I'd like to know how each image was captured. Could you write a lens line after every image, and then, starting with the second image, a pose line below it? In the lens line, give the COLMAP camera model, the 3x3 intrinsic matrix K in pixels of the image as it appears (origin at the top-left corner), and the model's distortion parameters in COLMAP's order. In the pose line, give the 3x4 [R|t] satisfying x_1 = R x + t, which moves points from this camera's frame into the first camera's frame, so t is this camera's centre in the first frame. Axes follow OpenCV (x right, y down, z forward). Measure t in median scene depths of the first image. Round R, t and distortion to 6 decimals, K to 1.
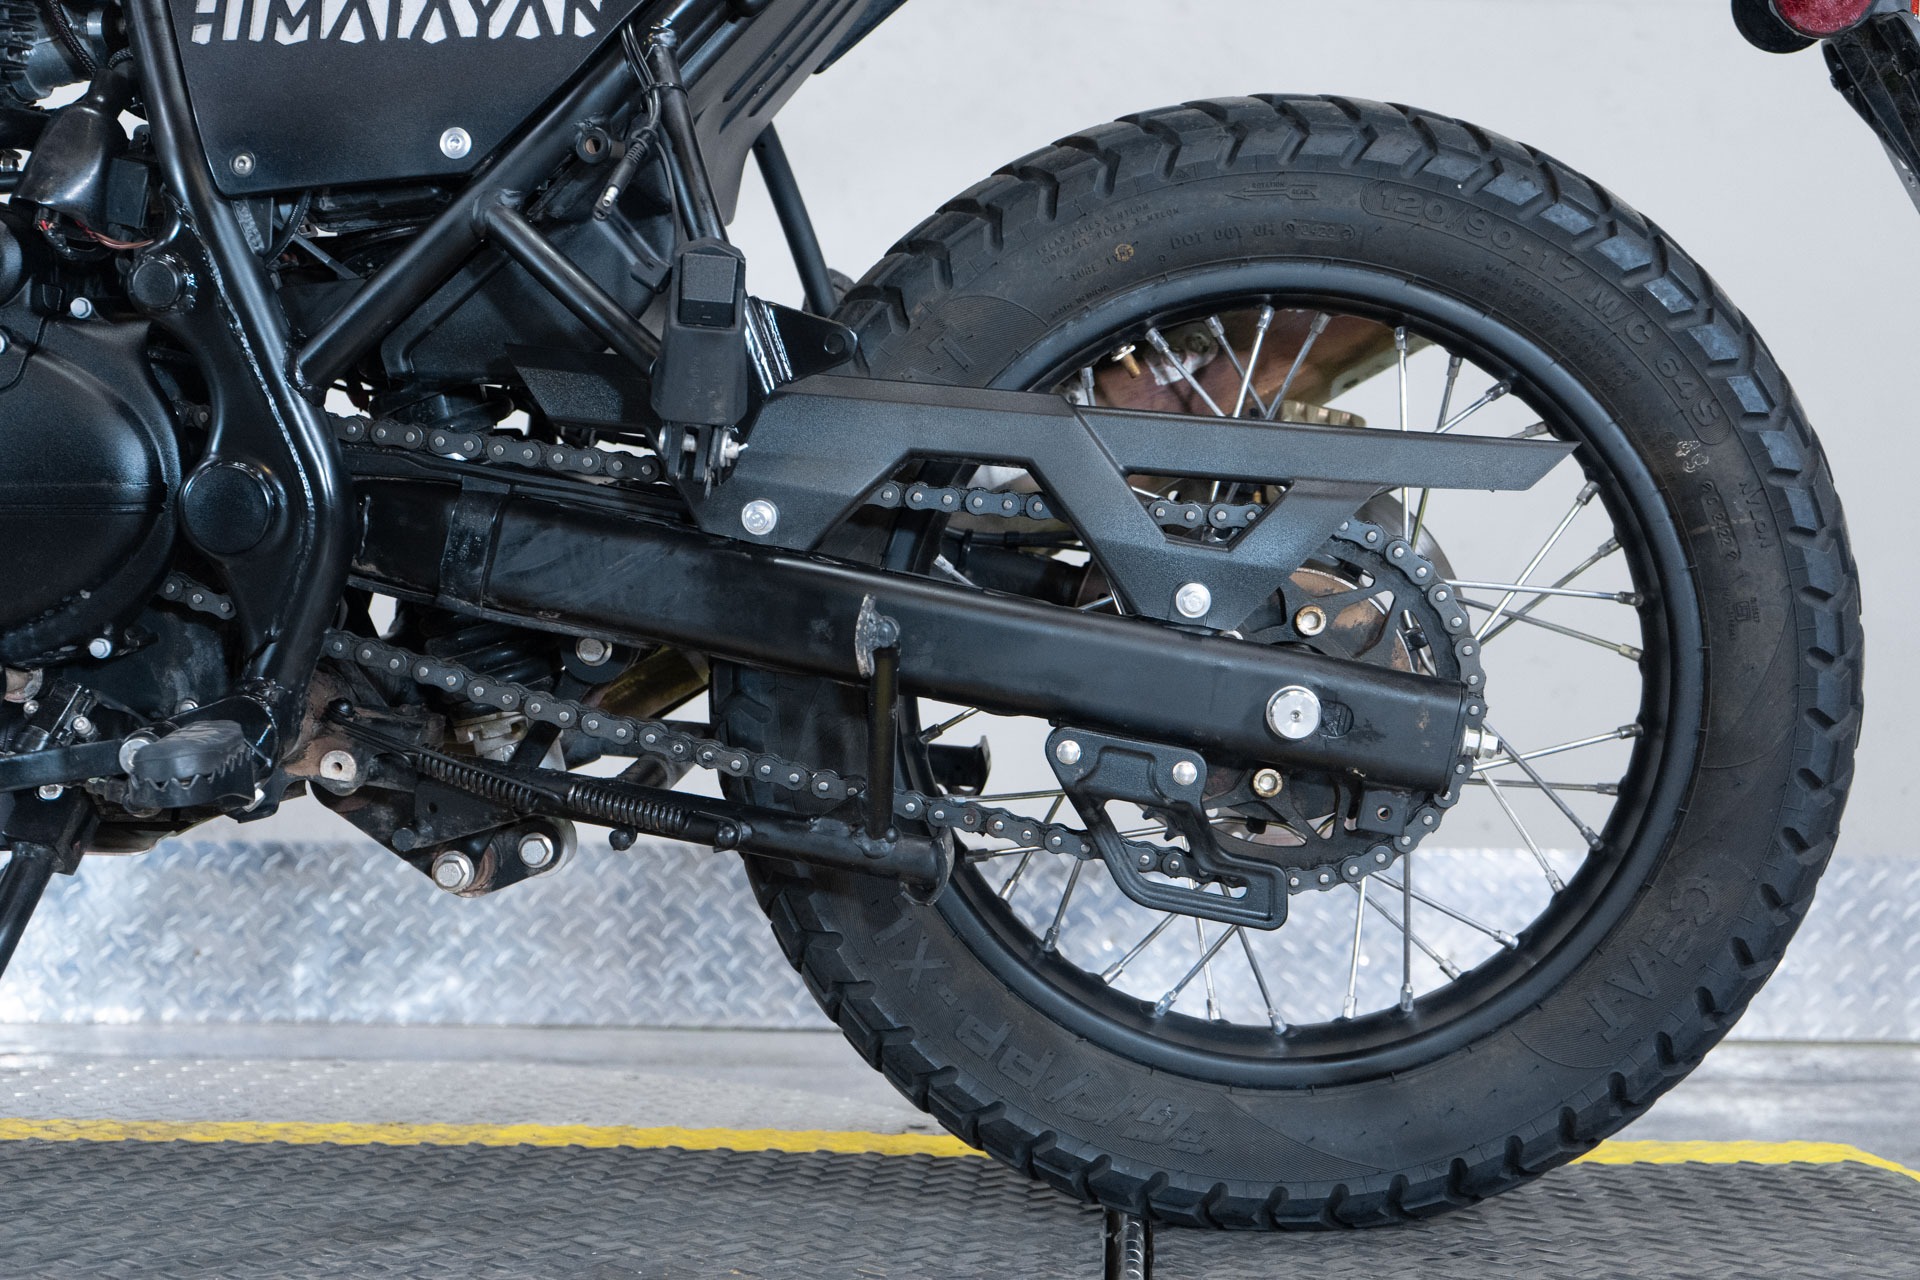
lens RADIAL K [[2784.6, 0, 961.1], [0, 2784.6, 635.5], [0, 0, 1]] dist [0.000328, 0.000000]
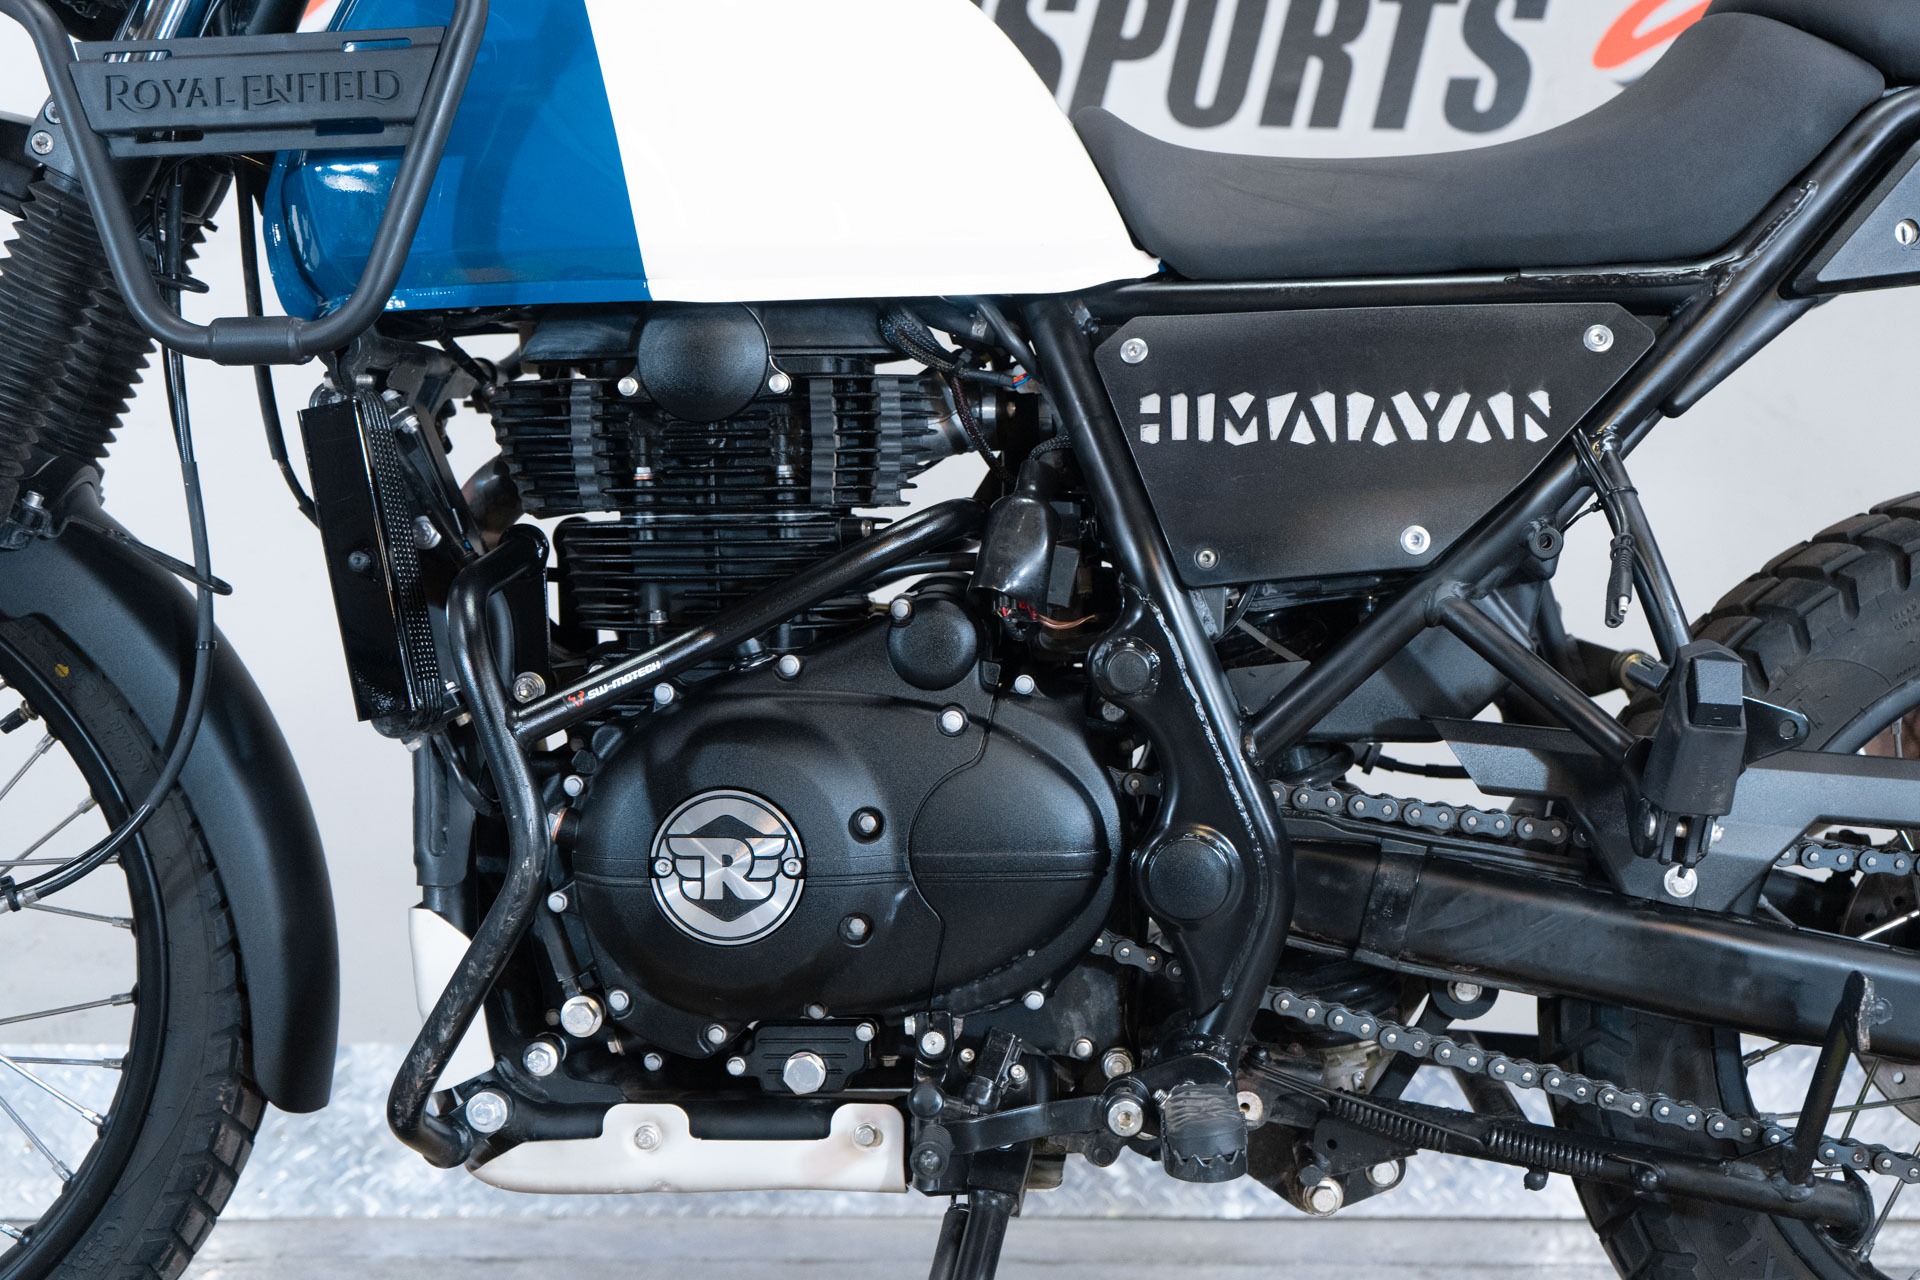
lens RADIAL K [[2555.7, 0, 958.8], [0, 2555.7, 644.7], [0, 0, 1]] dist [0.042952, 0.000000]
pose [[0.999916, -0.007955, 0.010209, -0.349813], [0.008292, 0.999406, -0.033447, -0.099855], [-0.009937, 0.033529, 0.999388, 0.015922]]
